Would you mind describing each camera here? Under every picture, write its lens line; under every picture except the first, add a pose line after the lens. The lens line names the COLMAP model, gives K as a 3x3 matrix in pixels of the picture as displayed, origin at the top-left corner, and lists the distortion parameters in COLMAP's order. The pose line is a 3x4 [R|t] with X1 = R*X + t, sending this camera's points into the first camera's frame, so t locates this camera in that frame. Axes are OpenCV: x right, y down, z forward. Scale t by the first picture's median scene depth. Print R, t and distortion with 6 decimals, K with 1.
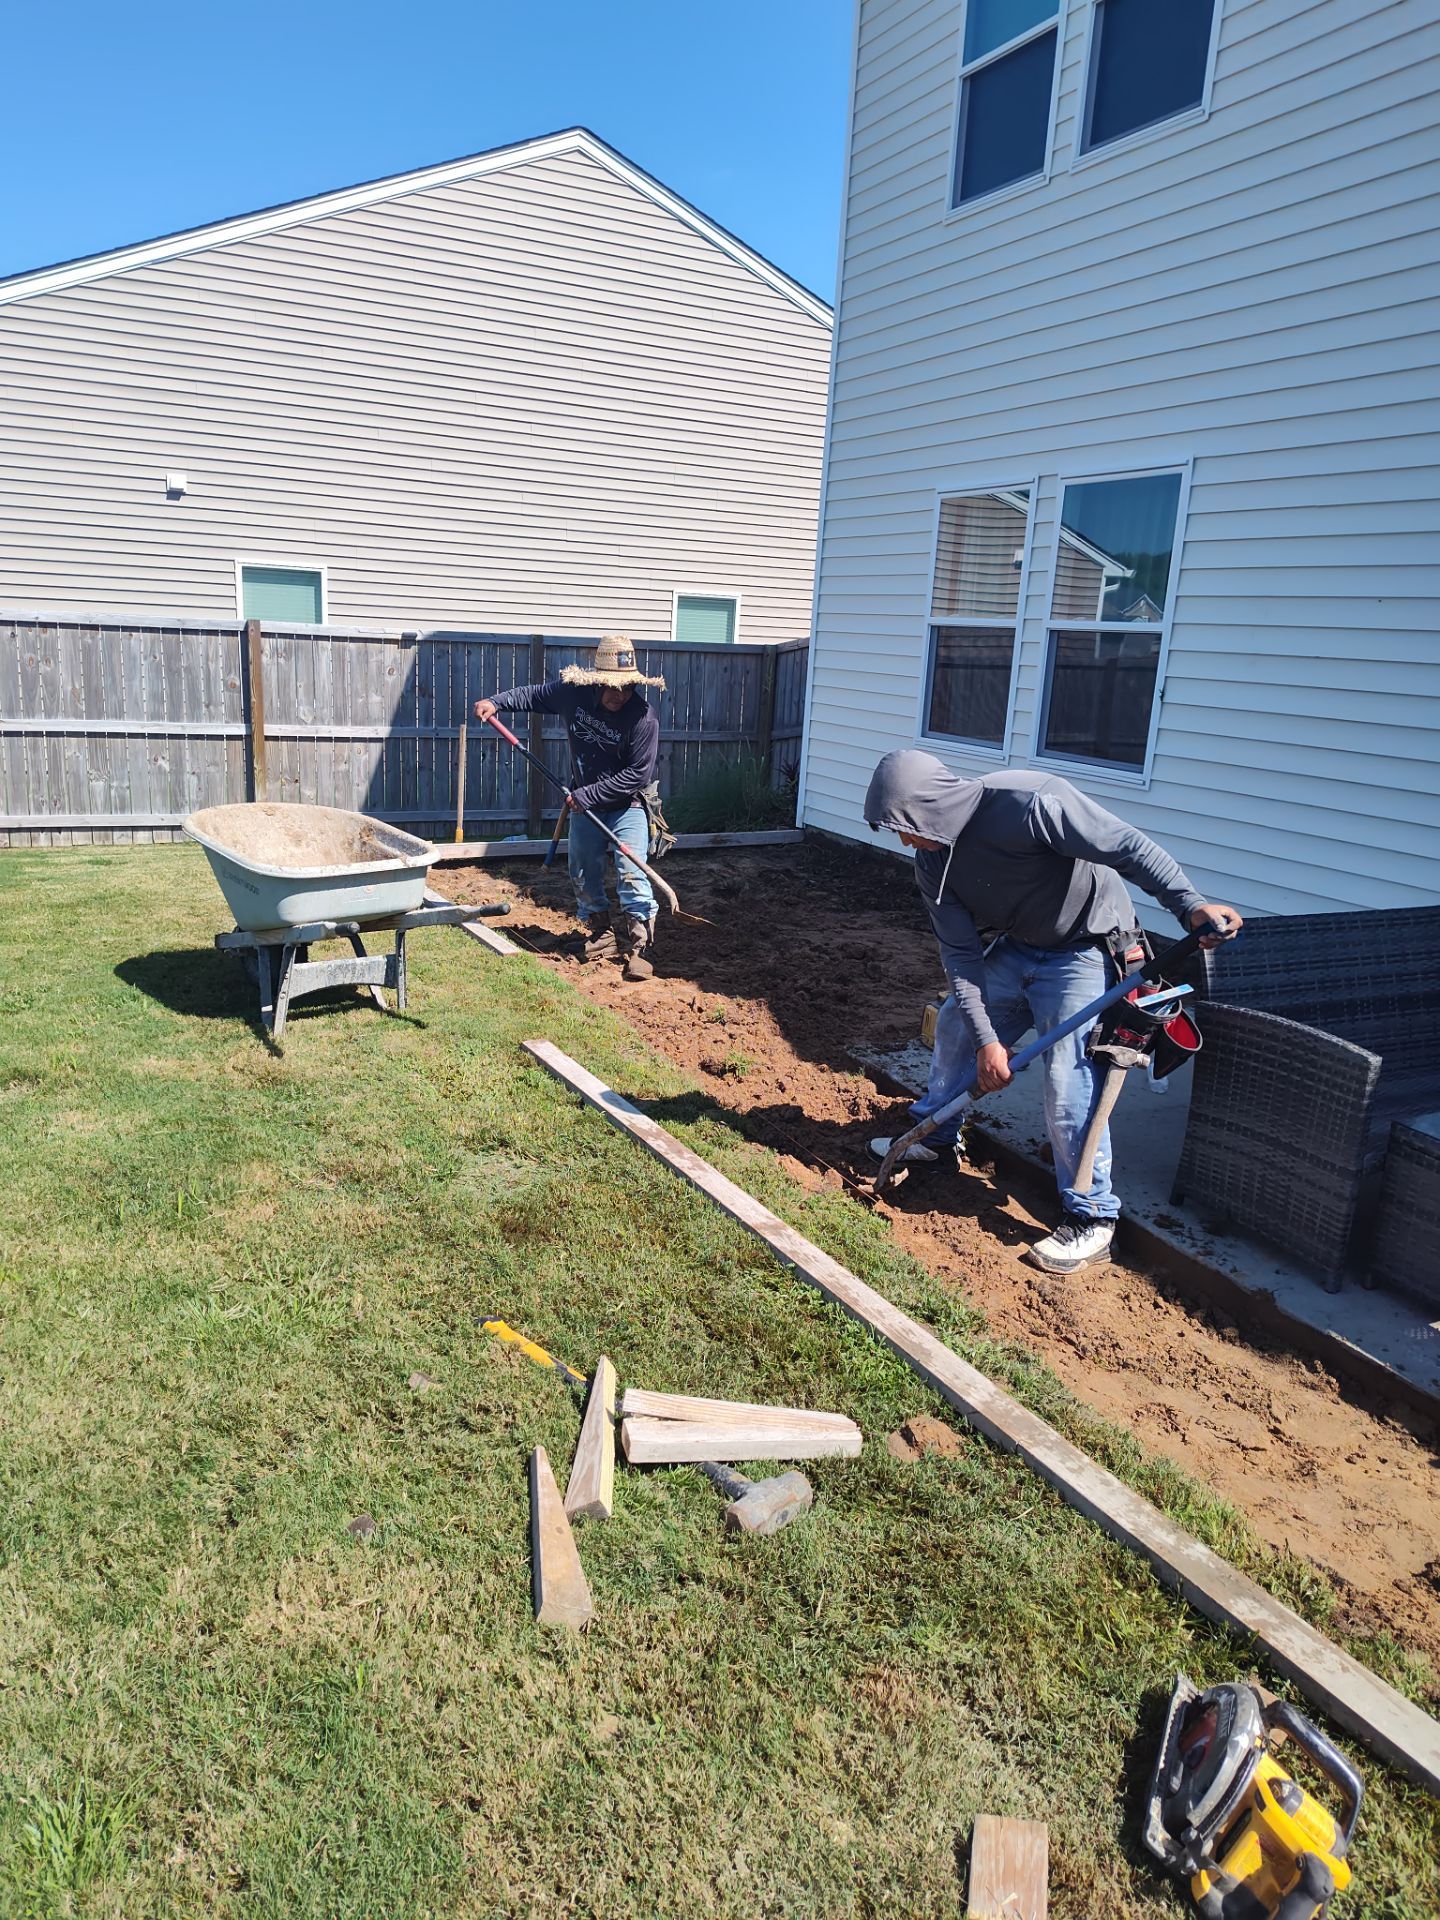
lens RADIAL K [[1313.0, 0, 699.2], [0, 1313.0, 942.5], [0, 0, 1]] dist [0.065815, -0.056358]
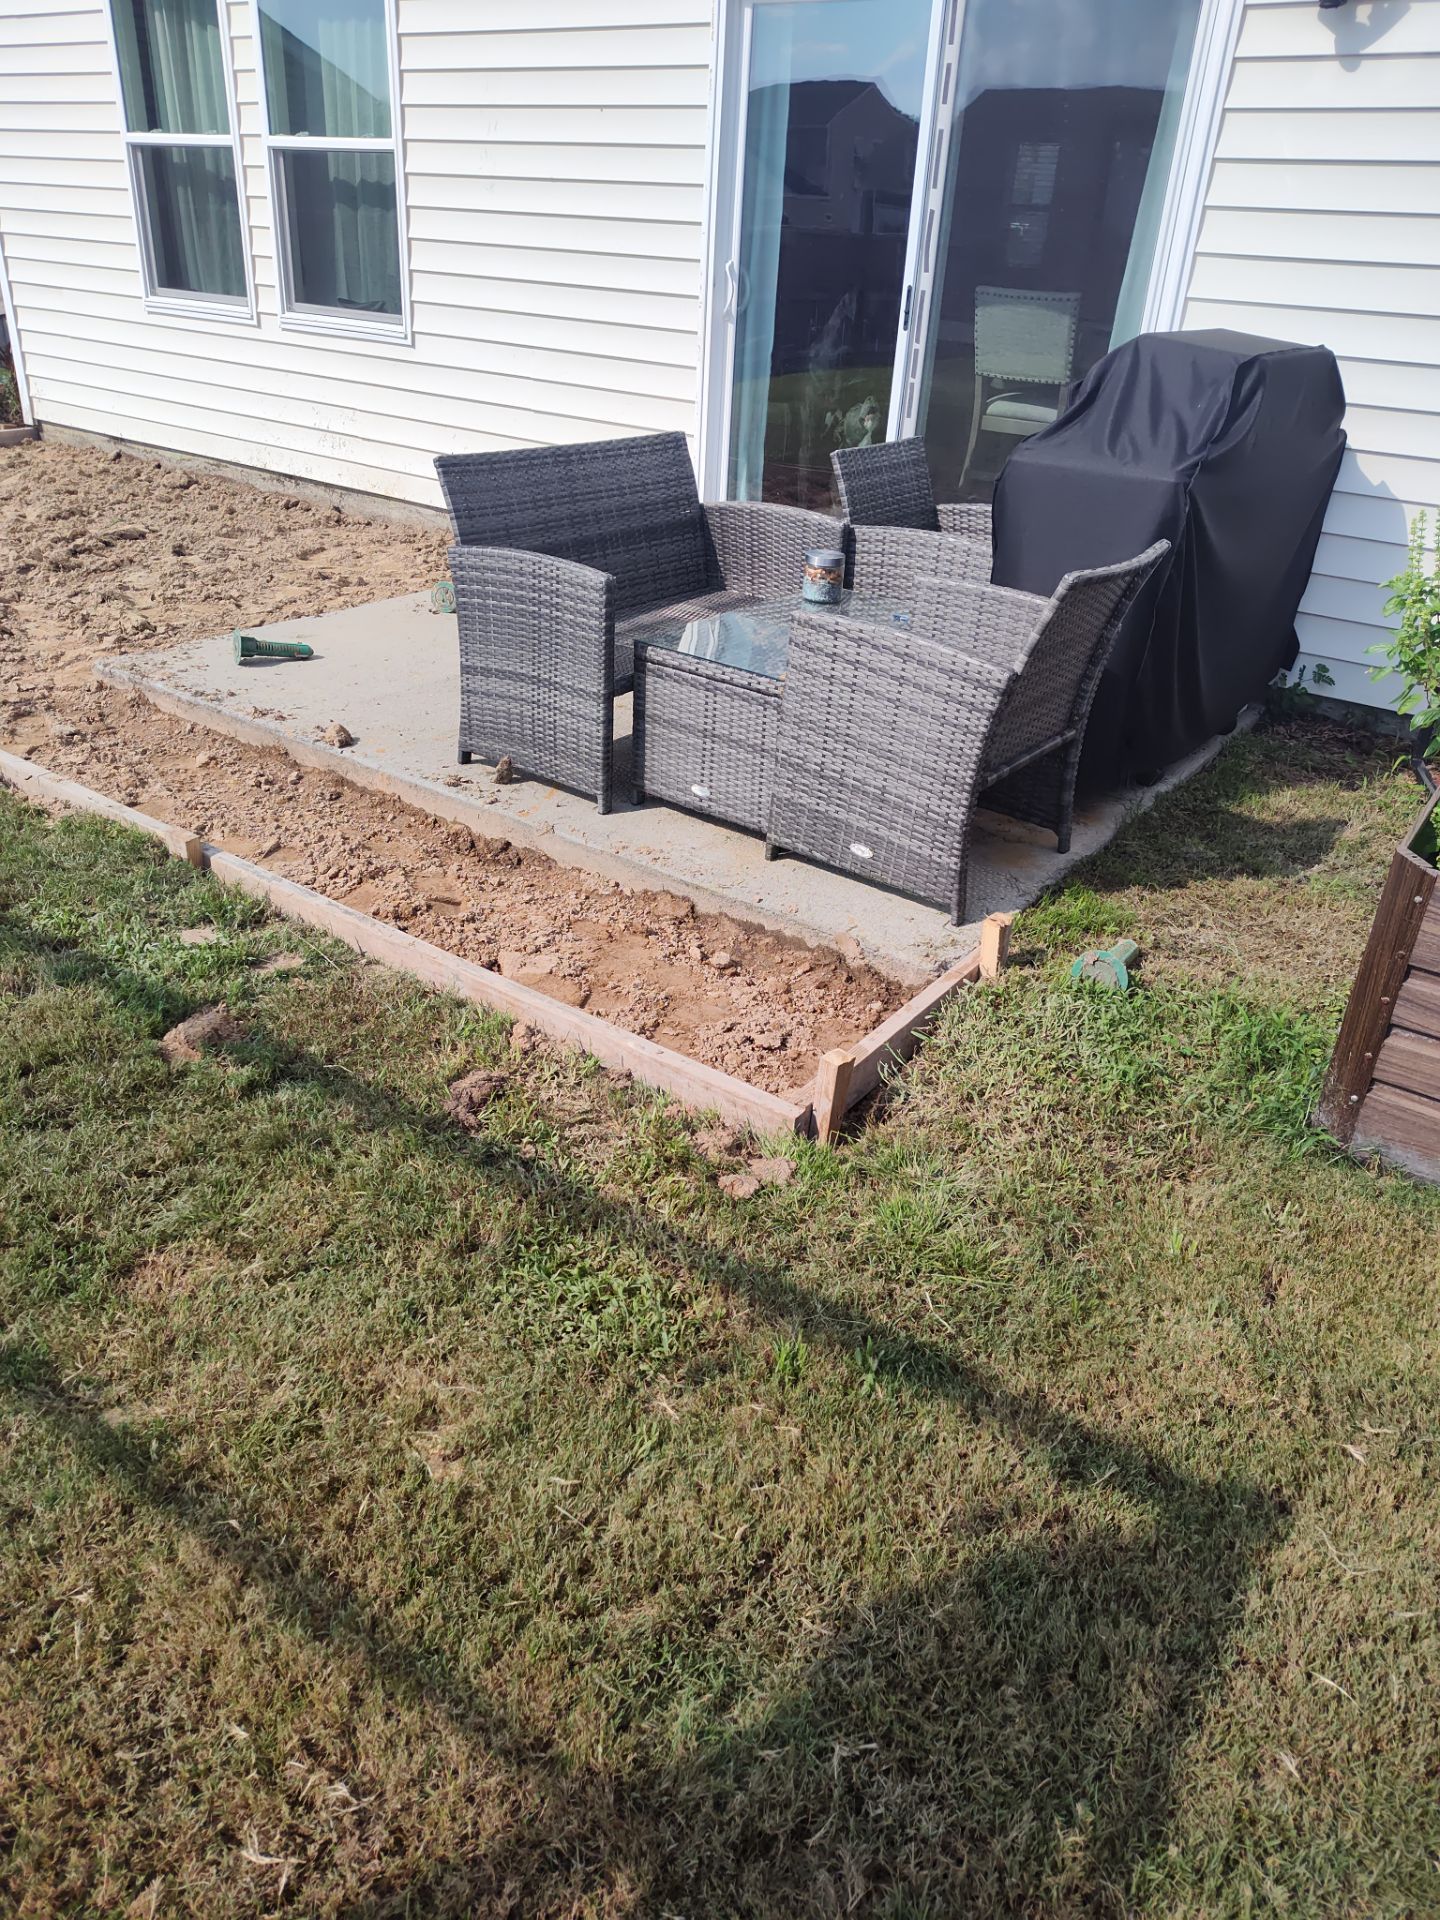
lens RADIAL K [[1313.0, 0, 710.8], [0, 1313.0, 944.8], [0, 0, 1]] dist [0.065815, -0.056358]
pose [[0.882949, -0.227570, 0.410624, 0.096444], [0.108526, 0.949908, 0.293083, 0.064409], [-0.456752, -0.214214, 0.863418, 0.033635]]
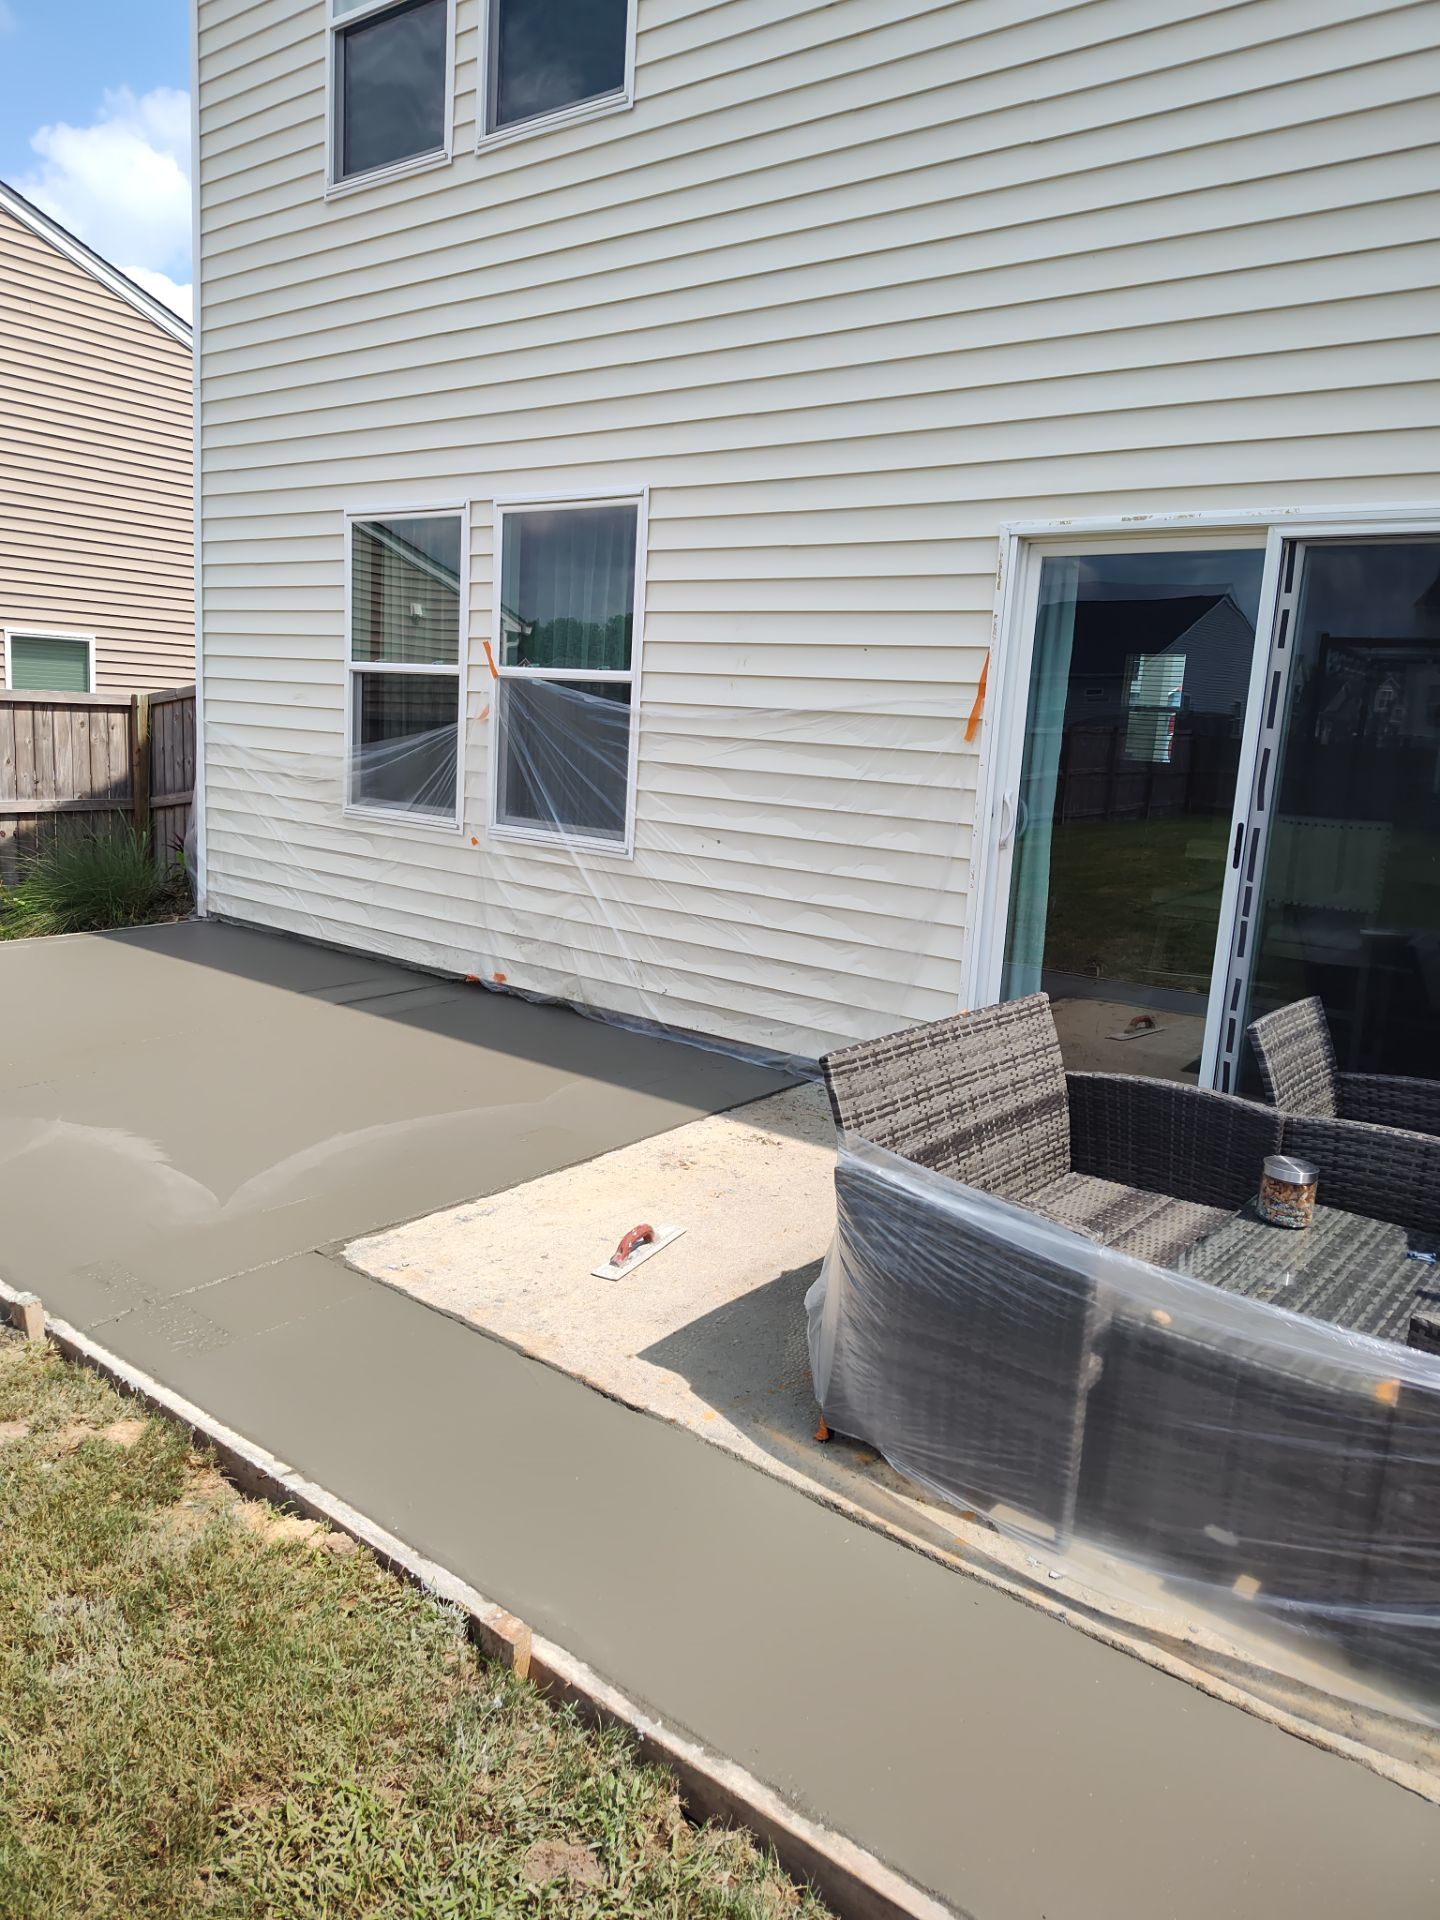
lens RADIAL K [[1313.0, 0, 692.9], [0, 1313.0, 912.1], [0, 0, 1]] dist [0.065815, -0.056358]
pose [[0.900713, -0.072409, 0.428337, -0.000657], [0.098688, 0.994337, -0.039433, -0.084376], [-0.423056, 0.077789, 0.902758, 0.401007]]
